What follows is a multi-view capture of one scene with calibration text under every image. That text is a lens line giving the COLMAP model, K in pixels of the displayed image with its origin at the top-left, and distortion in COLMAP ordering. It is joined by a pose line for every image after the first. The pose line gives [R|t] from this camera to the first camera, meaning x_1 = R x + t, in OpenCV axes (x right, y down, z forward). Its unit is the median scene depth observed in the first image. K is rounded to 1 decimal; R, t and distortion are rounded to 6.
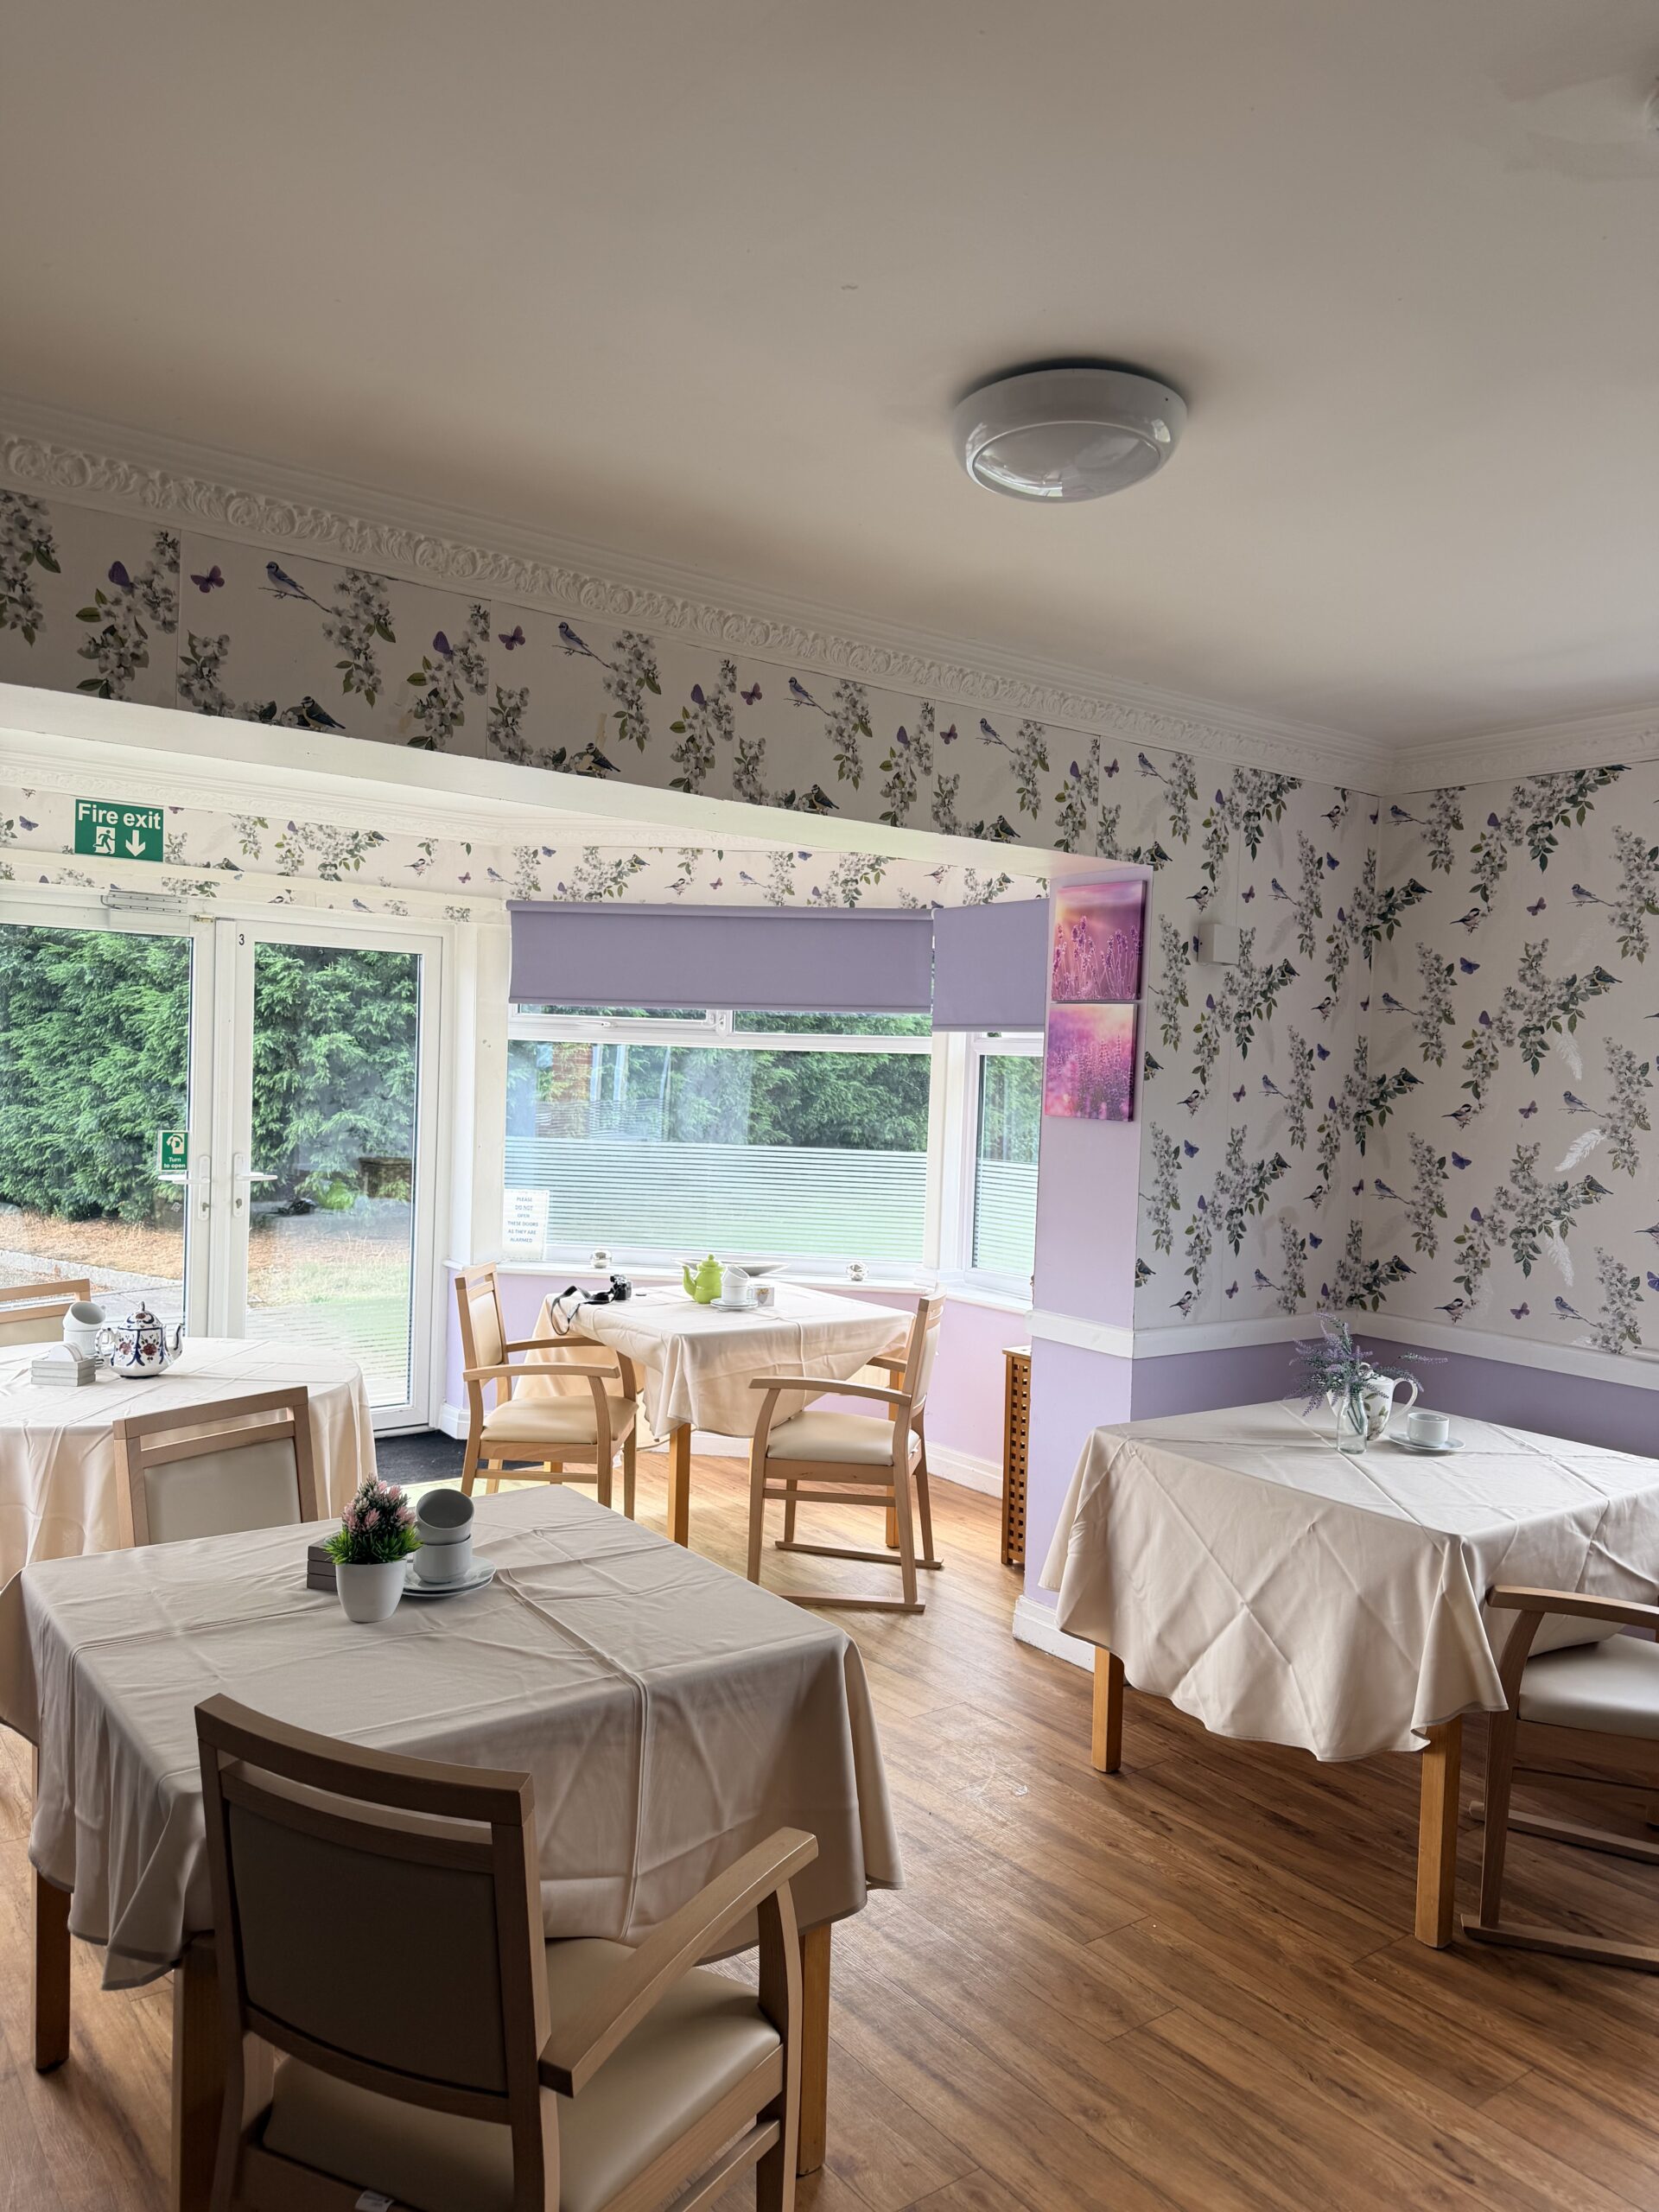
lens RADIAL K [[1534.1, 0, 829.4], [0, 1534.1, 1114.9], [0, 0, 1]] dist [0.175620, -0.367696]
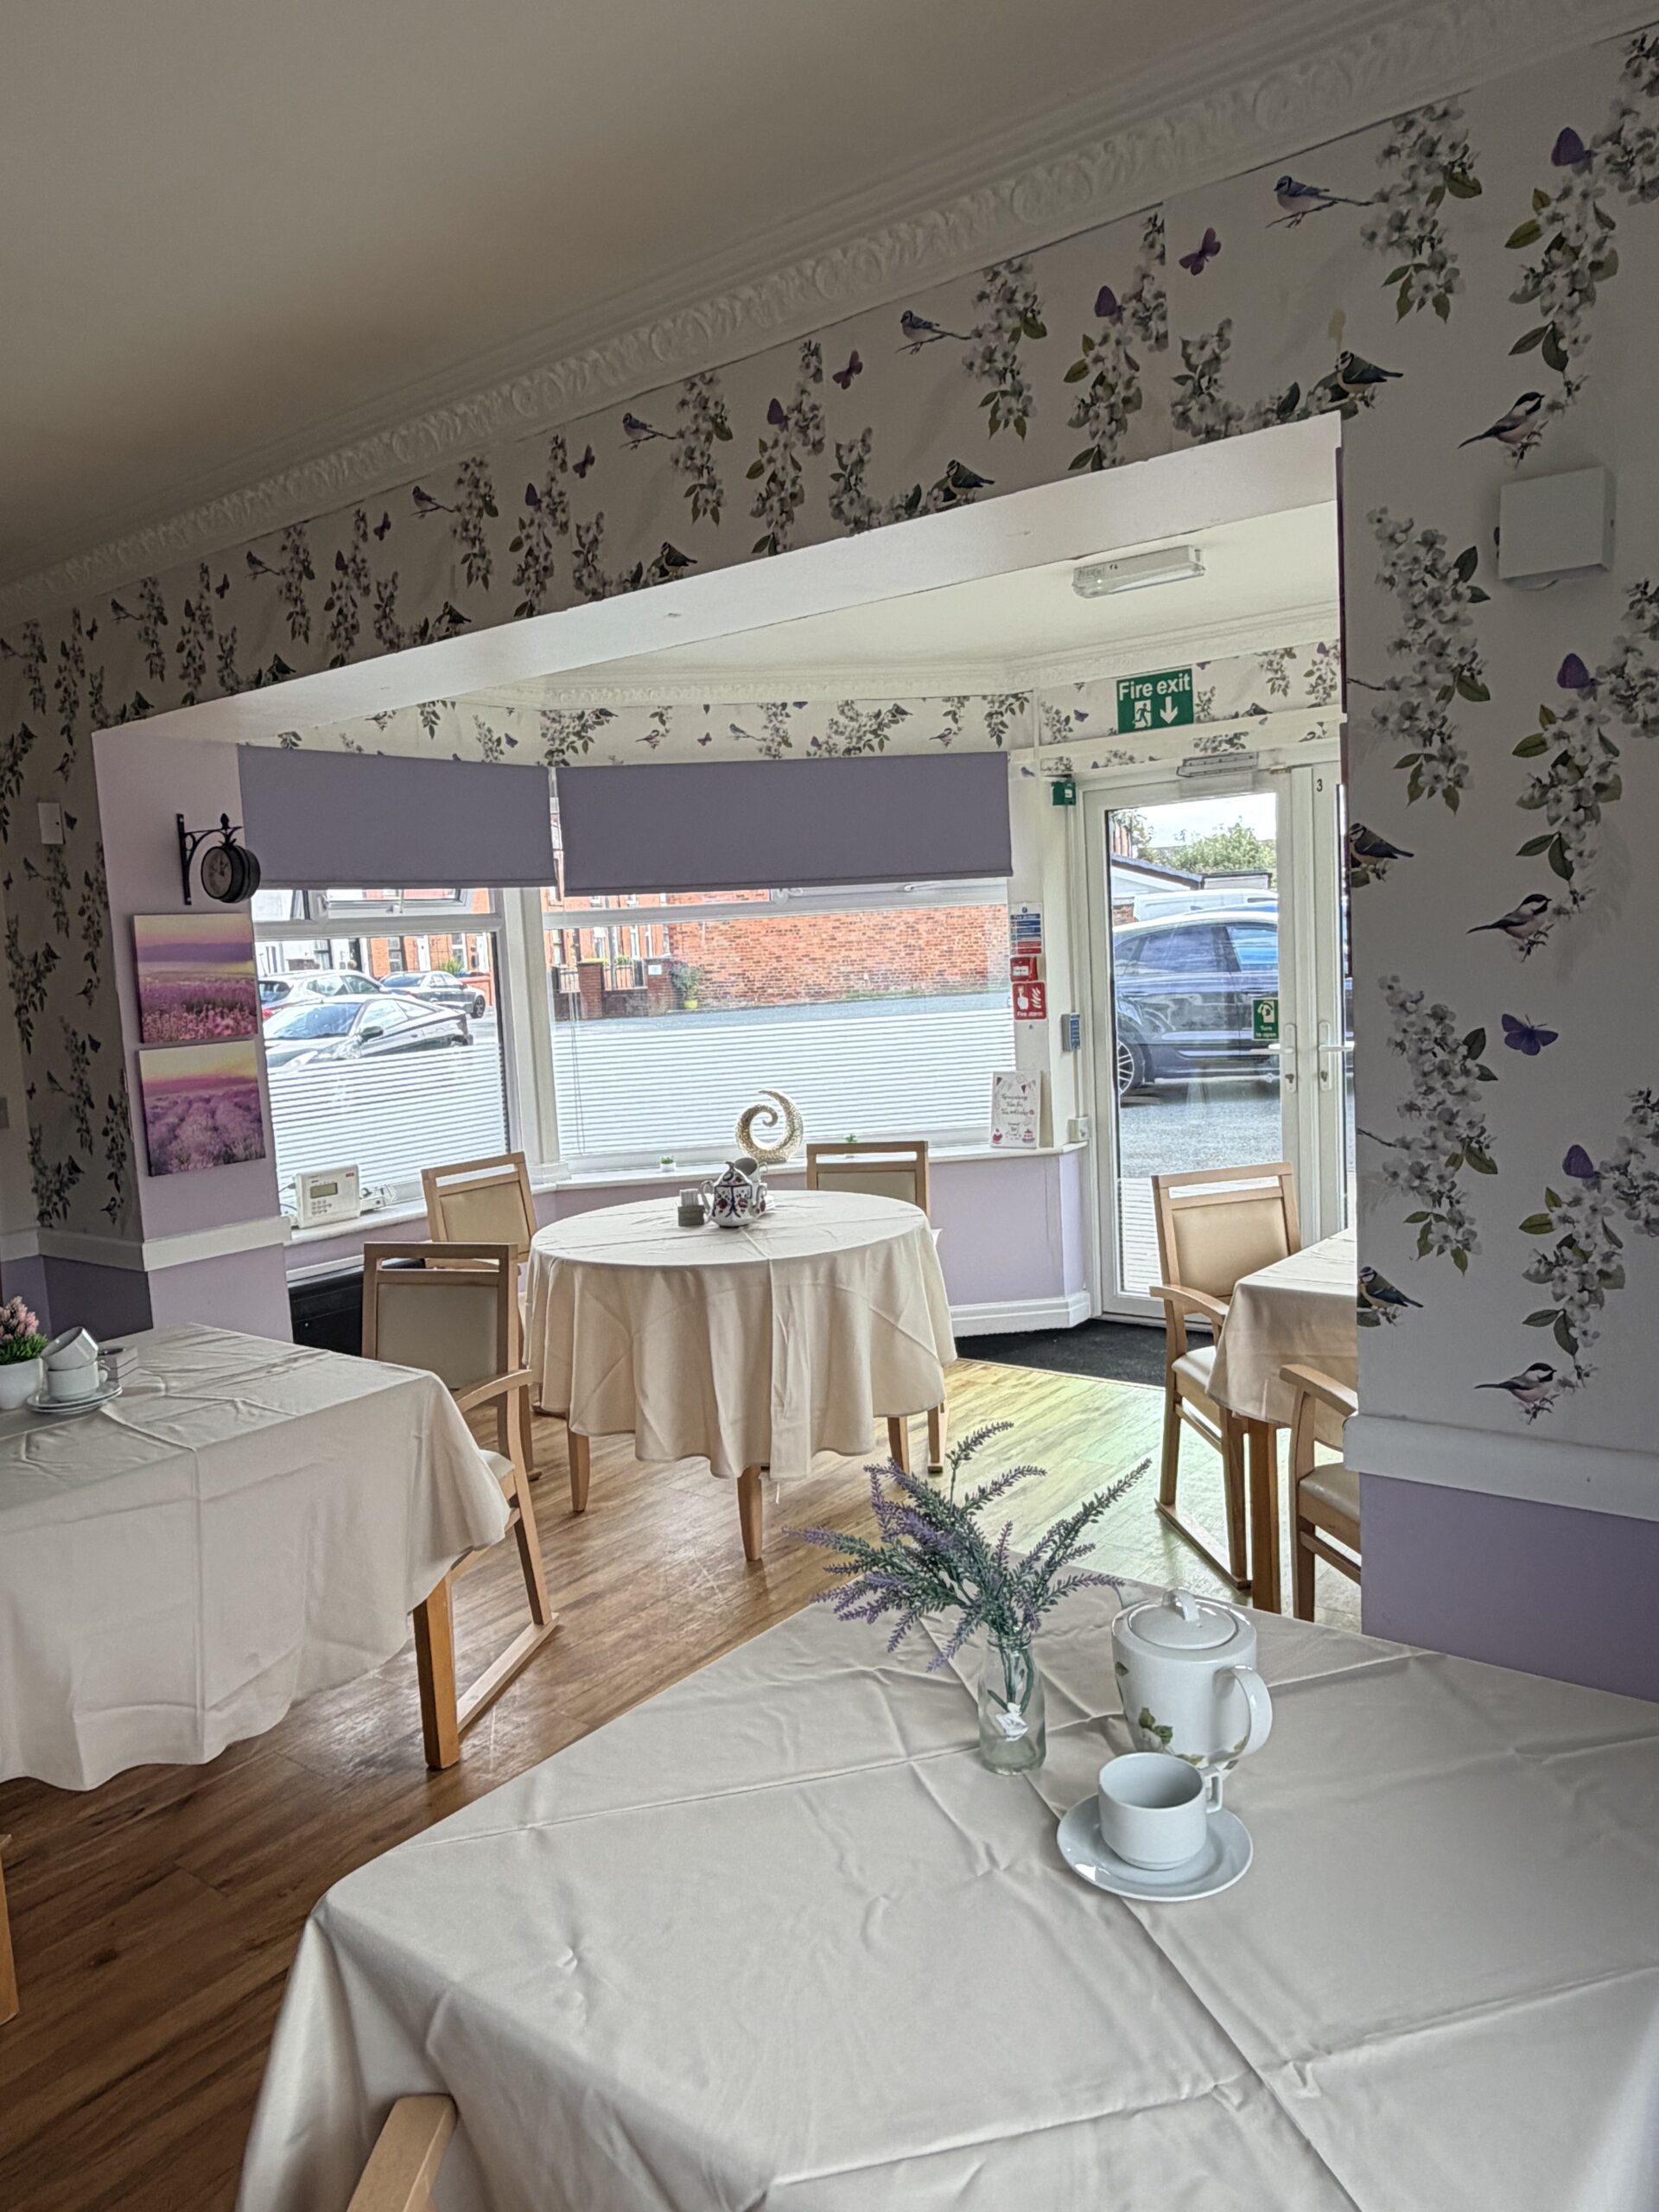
lens RADIAL K [[1514.9, 0, 829.5], [0, 1514.9, 1106.0], [0, 0, 1]] dist [-0.002868, -0.000737]
pose [[0.270883, 0.054247, -0.961083, 0.498571], [0.035584, 0.997164, 0.066313, 0.006015], [0.961954, -0.052162, 0.268185, 0.600948]]
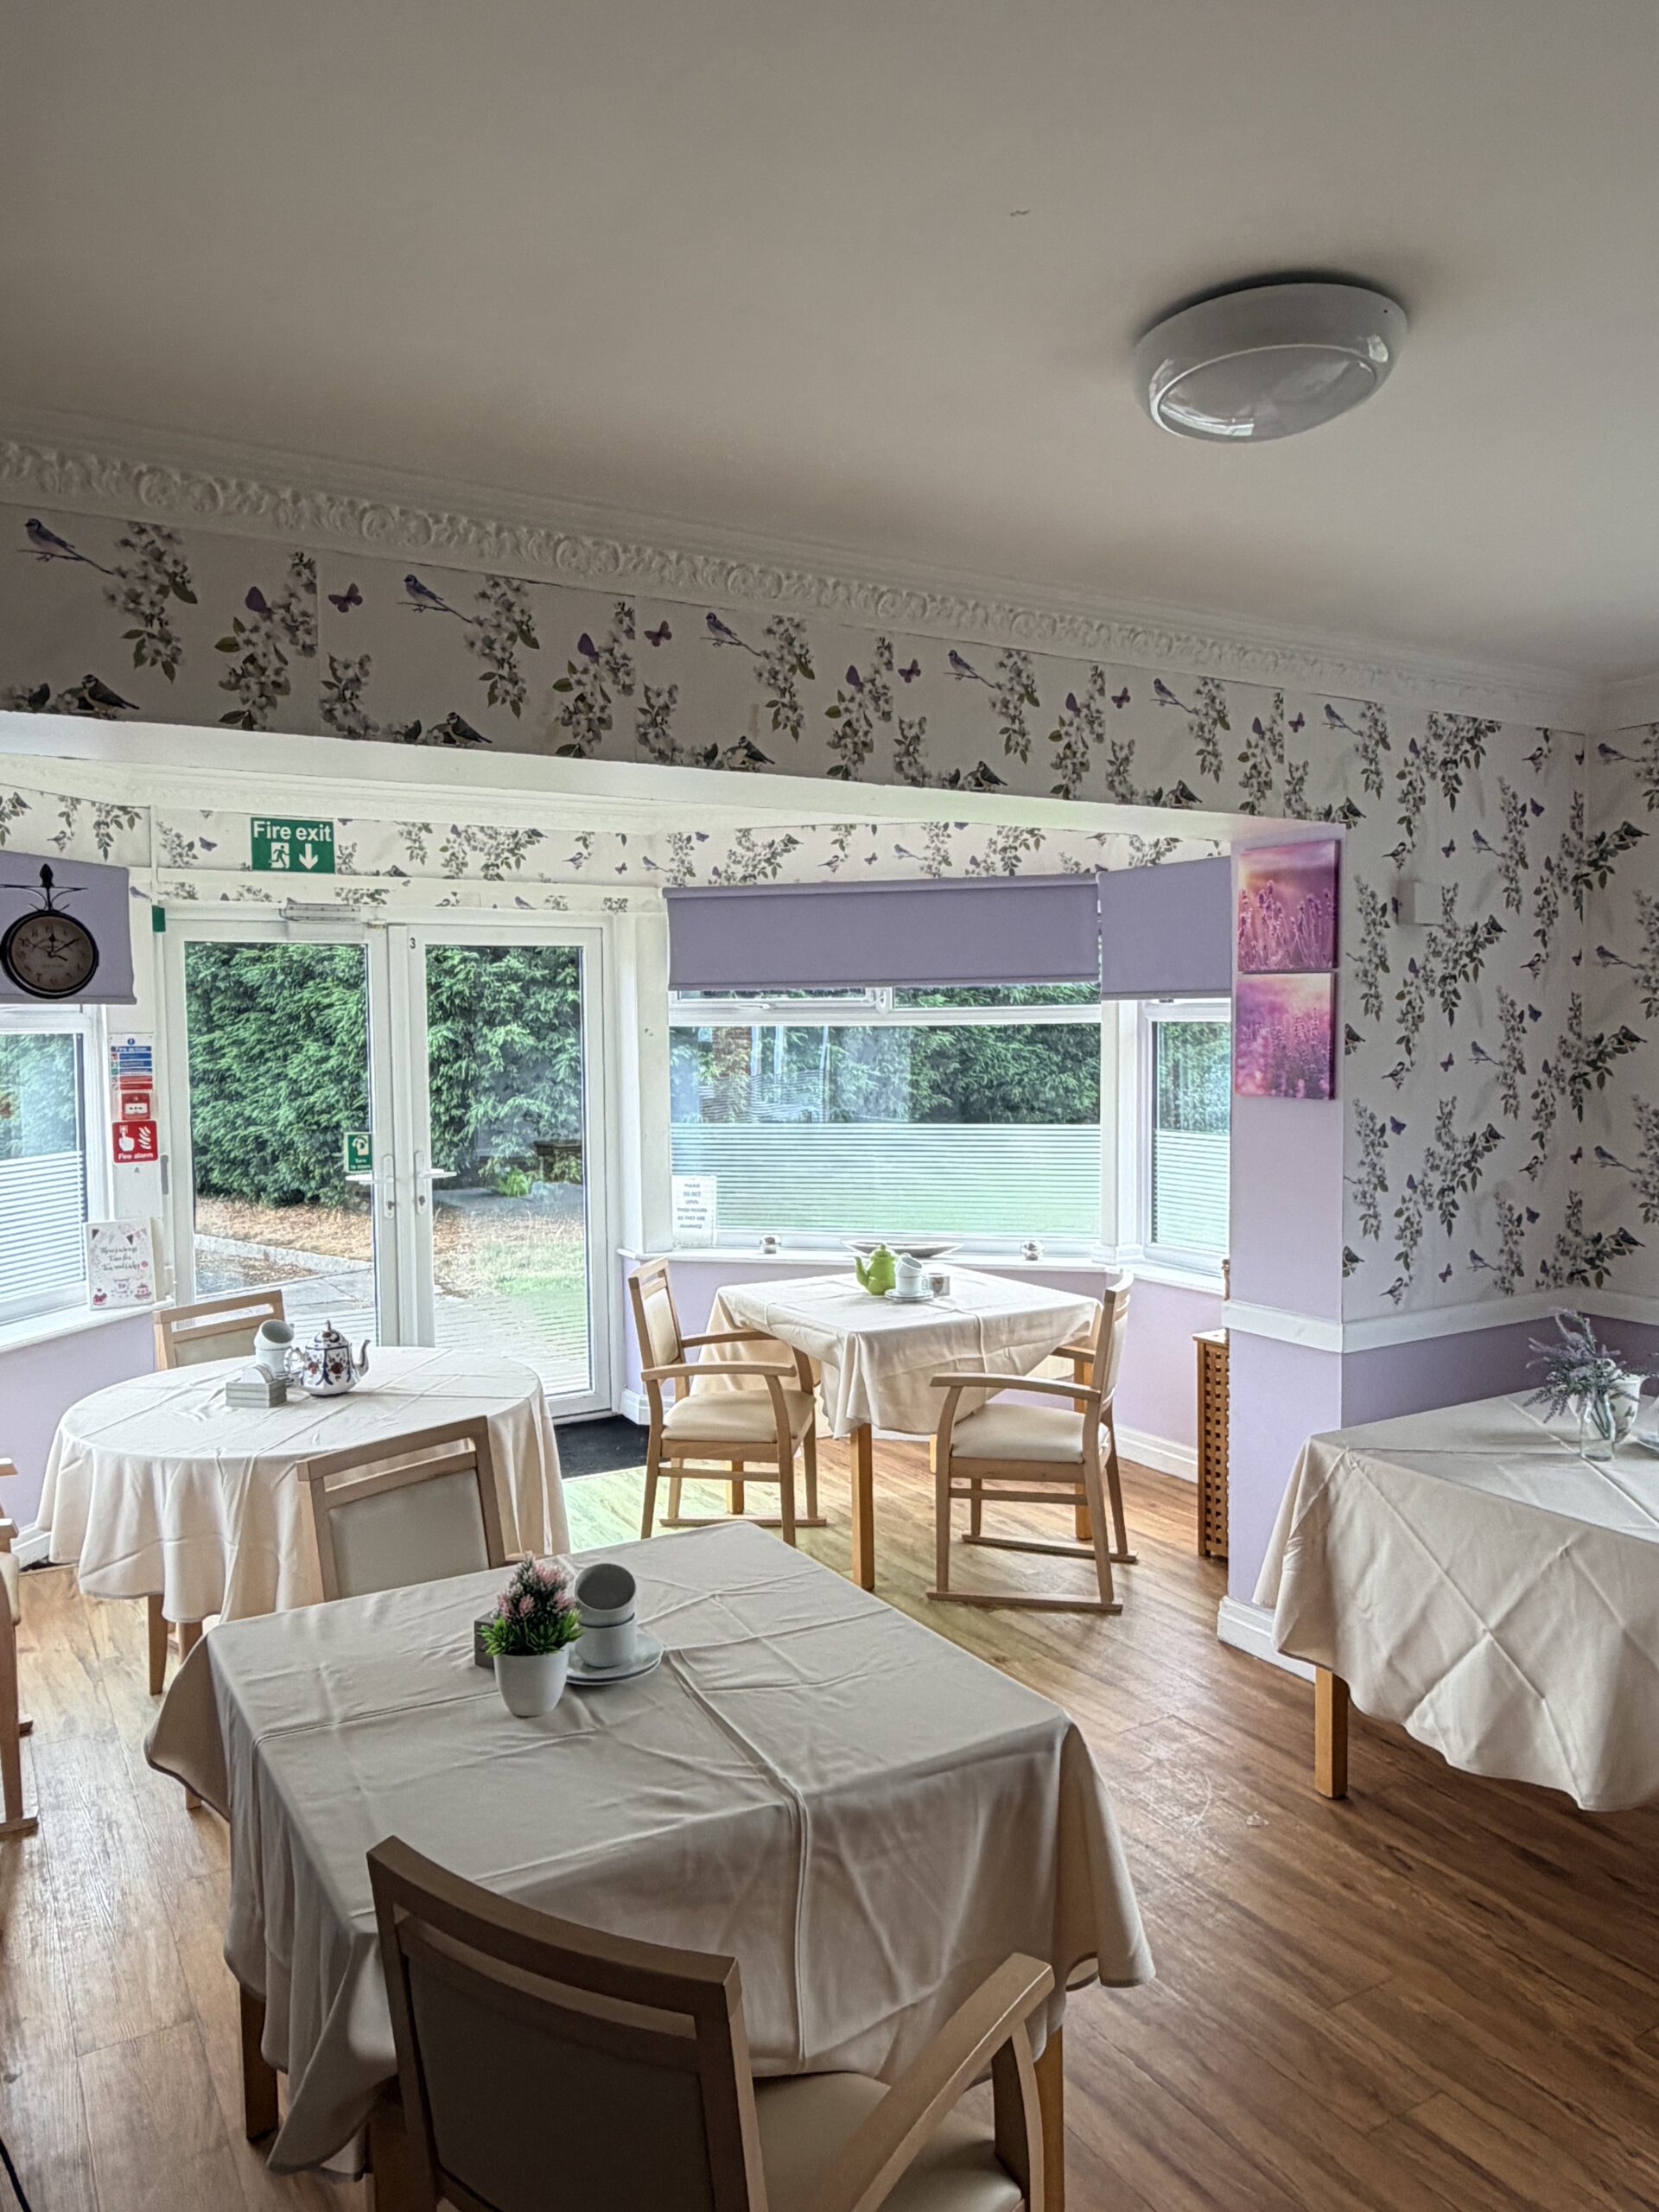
lens RADIAL K [[1507.8, 0, 826.9], [0, 1507.8, 1098.3], [0, 0, 1]] dist [0.000516, -0.002607]
pose [[0.993830, -0.039753, -0.103549, -0.010663], [0.041797, 0.998970, 0.017649, -0.021114], [0.102741, -0.021868, 0.994468, 0.055327]]
